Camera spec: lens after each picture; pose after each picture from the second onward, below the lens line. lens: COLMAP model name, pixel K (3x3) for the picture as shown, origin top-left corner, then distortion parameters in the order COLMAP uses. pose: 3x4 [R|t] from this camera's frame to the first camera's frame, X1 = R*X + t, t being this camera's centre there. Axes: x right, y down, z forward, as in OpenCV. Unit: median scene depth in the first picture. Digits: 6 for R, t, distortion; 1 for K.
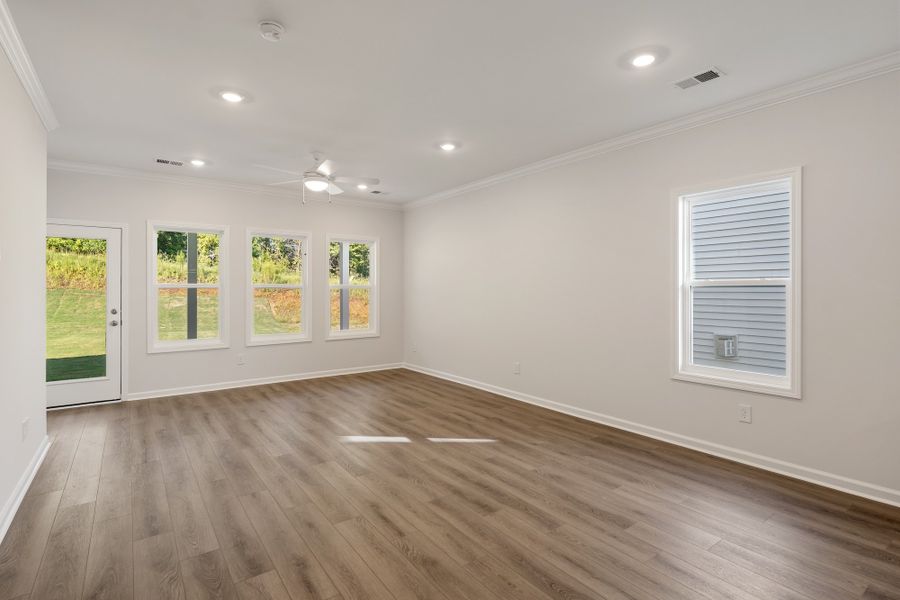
lens RADIAL K [[437.7, 0, 445.6], [0, 437.7, 286.7], [0, 0, 1]] dist [-0.000490, 0.000556]
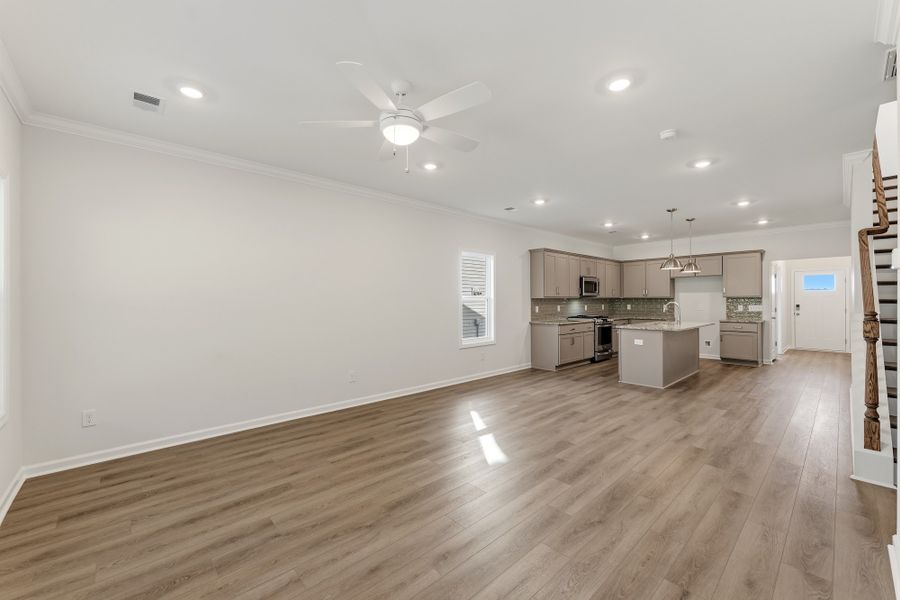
lens RADIAL K [[360.6, 0, 449.5], [0, 360.6, 299.6], [0, 0, 1]] dist [-0.002669, -0.000709]
pose [[-0.114822, 0.004181, 0.993377, -1.019503], [-0.003742, 0.999982, -0.004641, 0.008360], [-0.993379, -0.004250, -0.114804, 1.237748]]
